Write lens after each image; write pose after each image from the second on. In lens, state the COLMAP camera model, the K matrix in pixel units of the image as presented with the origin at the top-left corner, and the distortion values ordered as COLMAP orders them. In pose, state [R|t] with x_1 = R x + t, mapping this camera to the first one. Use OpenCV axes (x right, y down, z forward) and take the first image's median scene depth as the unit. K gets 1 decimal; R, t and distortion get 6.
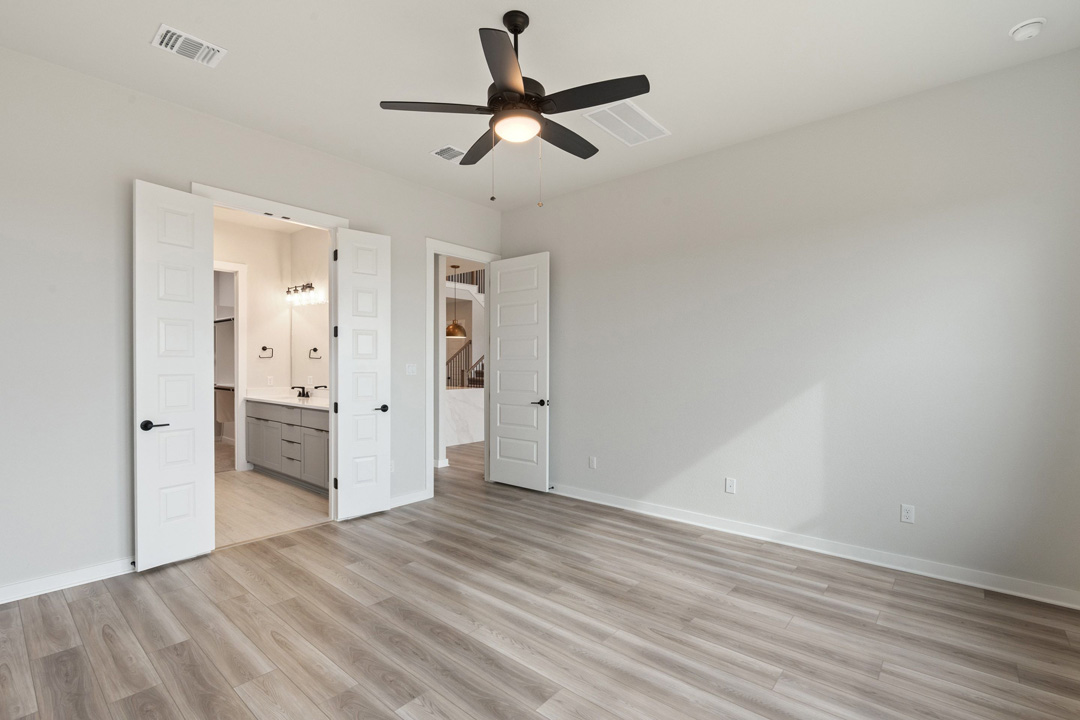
lens RADIAL K [[496.2, 0, 548.8], [0, 496.2, 368.8], [0, 0, 1]] dist [0.002981, -0.006116]
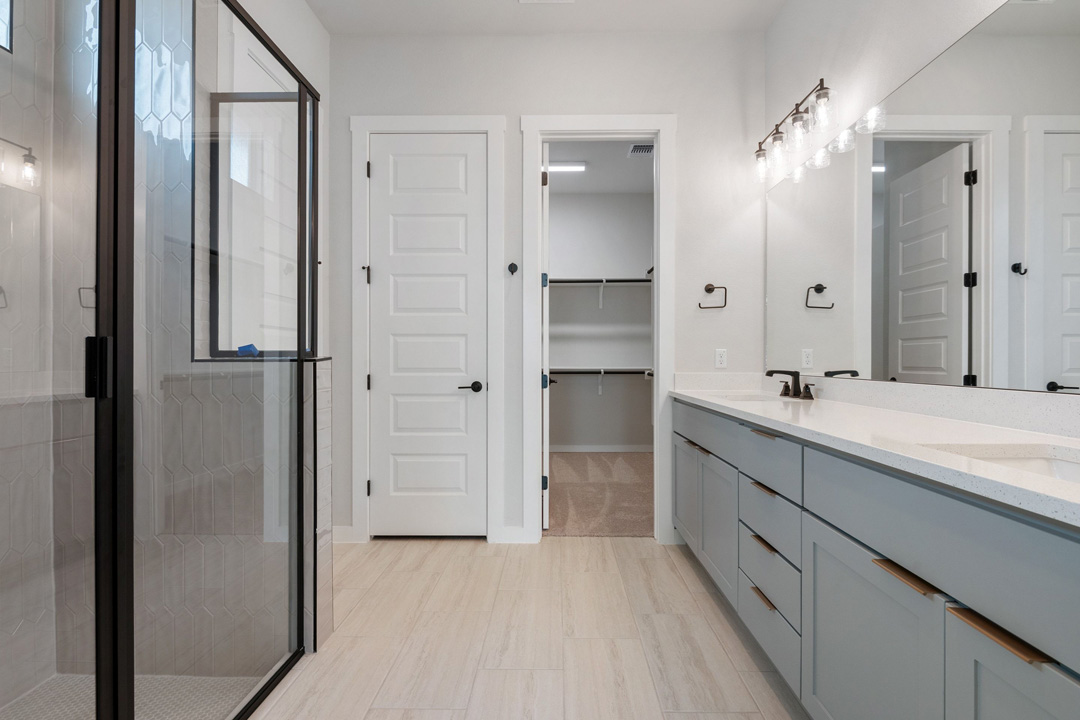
lens RADIAL K [[496.2, 0, 541.7], [0, 496.2, 362.3], [0, 0, 1]] dist [0.002981, -0.006116]
pose [[0.624030, -0.004796, -0.781386, -0.314957], [-0.011951, 0.999806, -0.015681, 0.037724], [0.781309, 0.019124, 0.623851, 0.601783]]
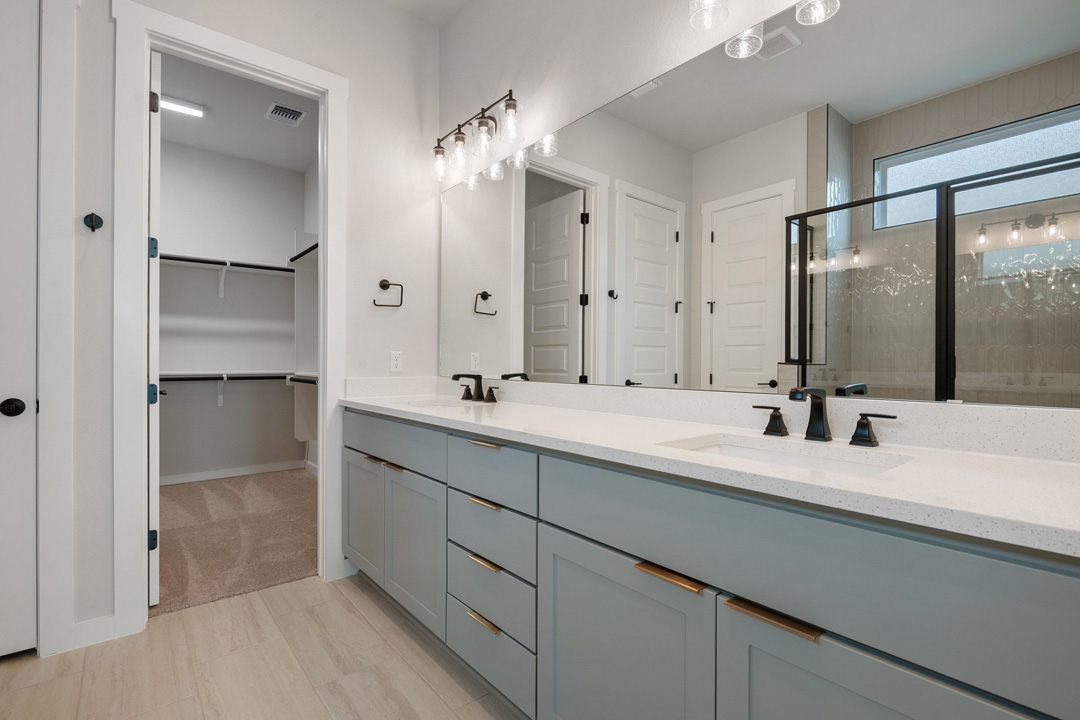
lens RADIAL K [[496.2, 0, 538.4], [0, 496.2, 363.6], [0, 0, 1]] dist [0.002981, -0.006116]
pose [[0.984376, -0.005716, -0.175987, -0.378409], [0.001930, 0.999763, -0.021677, 0.035950], [0.176069, 0.020999, 0.984154, 0.622667]]
